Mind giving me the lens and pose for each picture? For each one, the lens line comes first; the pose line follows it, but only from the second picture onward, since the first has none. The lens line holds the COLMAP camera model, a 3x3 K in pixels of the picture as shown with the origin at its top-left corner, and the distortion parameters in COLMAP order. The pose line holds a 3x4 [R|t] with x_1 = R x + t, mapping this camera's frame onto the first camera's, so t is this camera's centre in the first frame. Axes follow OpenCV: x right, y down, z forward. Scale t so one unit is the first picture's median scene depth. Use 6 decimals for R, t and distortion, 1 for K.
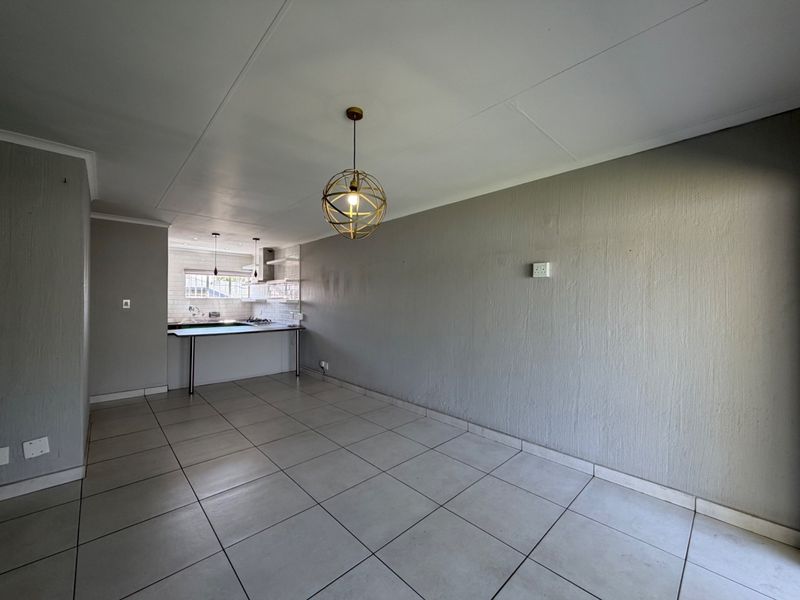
lens RADIAL K [[319.3, 0, 398.8], [0, 319.3, 304.2], [0, 0, 1]] dist [-0.002212, 0.000948]
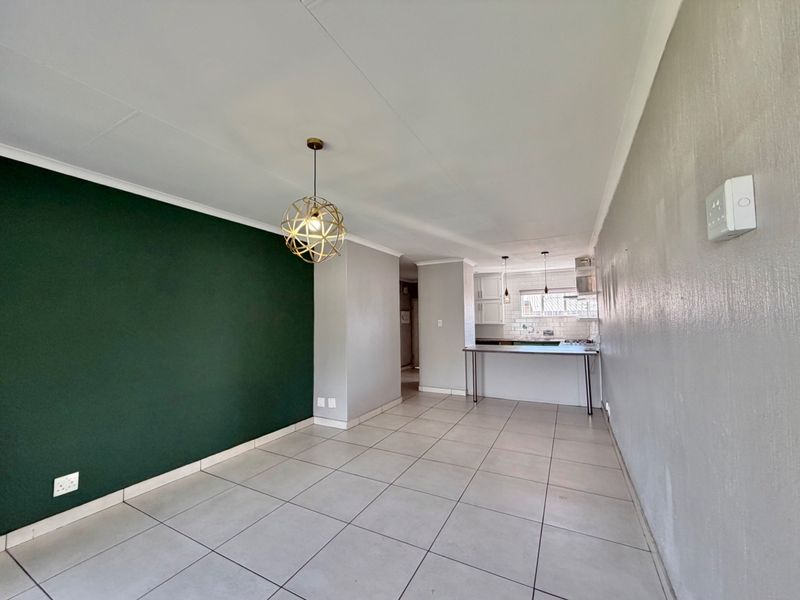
lens RADIAL K [[319.3, 0, 395.5], [0, 319.3, 294.5], [0, 0, 1]] dist [-0.002212, 0.000948]
pose [[0.316226, -0.088387, -0.944557, 0.228991], [0.006265, 0.995823, -0.091087, 0.000836], [0.948663, 0.022886, 0.315459, 0.229342]]
